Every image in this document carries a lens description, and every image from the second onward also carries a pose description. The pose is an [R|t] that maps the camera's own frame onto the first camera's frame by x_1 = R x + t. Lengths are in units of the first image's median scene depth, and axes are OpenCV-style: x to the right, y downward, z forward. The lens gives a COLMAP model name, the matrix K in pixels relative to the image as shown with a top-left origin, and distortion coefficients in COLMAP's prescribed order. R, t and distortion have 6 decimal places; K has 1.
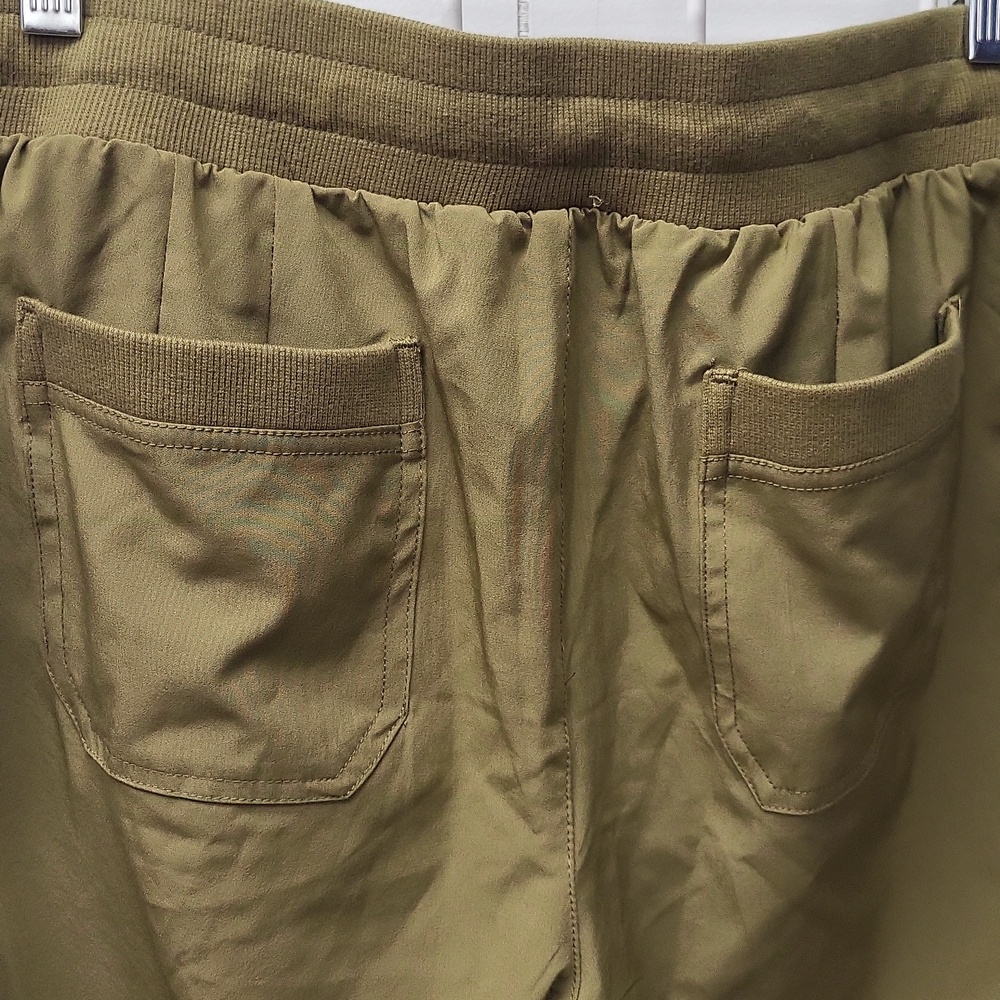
lens RADIAL K [[1718.9, 0, 500.0], [0, 1718.9, 656.3], [0, 0, 1]] dist [0.030474, -0.083942]
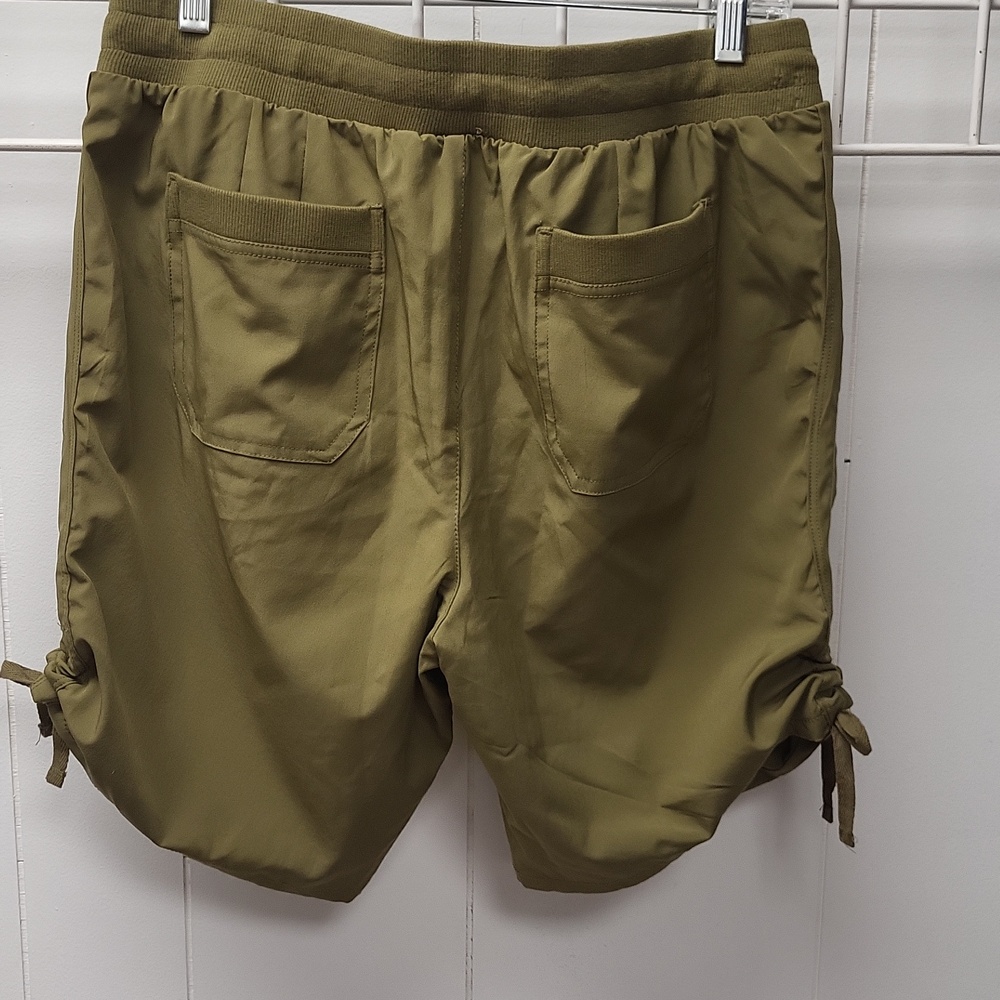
lens RADIAL K [[1718.9, 0, 500.0], [0, 1718.9, 656.3], [0, 0, 1]] dist [0.030474, -0.083942]
pose [[0.991491, 0.065924, -0.112251, 0.307617], [-0.066237, 0.997803, 0.000941, 0.277276], [0.112066, 0.006503, 0.993679, -0.776613]]
